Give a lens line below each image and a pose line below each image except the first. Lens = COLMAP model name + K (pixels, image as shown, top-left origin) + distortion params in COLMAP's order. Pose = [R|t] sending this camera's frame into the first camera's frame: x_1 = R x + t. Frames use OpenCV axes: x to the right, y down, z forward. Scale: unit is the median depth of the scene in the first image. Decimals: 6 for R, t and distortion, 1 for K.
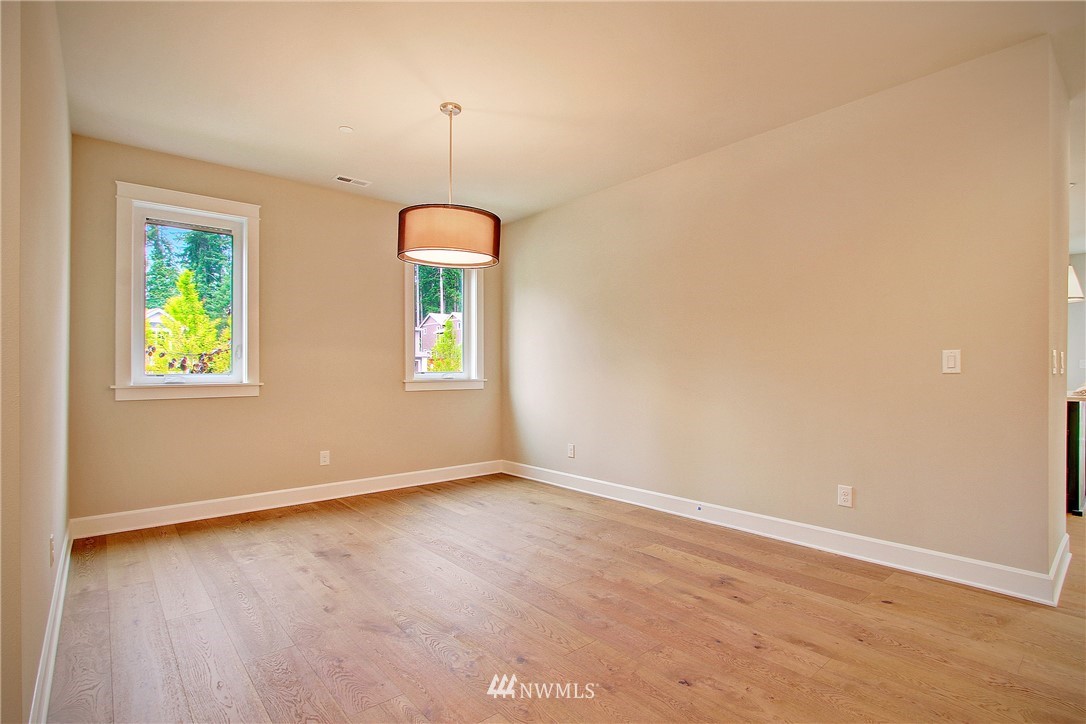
lens RADIAL K [[524.3, 0, 550.0], [0, 524.3, 363.8], [0, 0, 1]] dist [-0.015889, 0.000538]
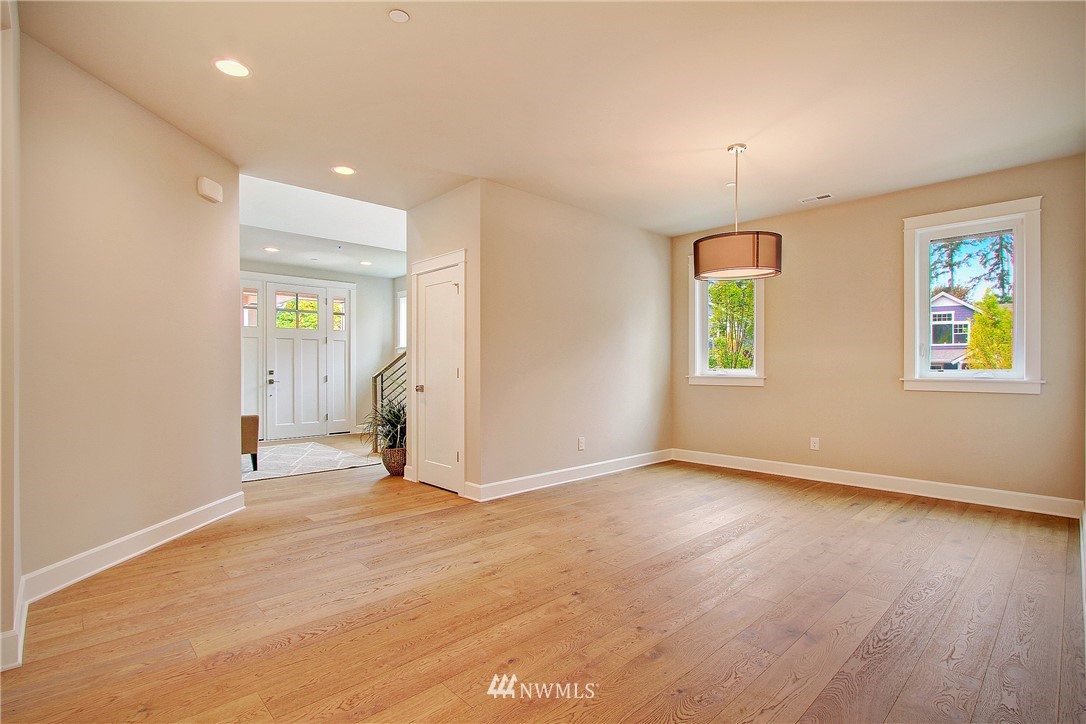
lens RADIAL K [[524.3, 0, 550.6], [0, 524.3, 366.7], [0, 0, 1]] dist [-0.015889, 0.000538]
pose [[0.047479, 0.005086, -0.998859, 0.840927], [0.012920, 0.999900, 0.005705, -0.004059], [0.998789, -0.013176, 0.047409, 0.441698]]
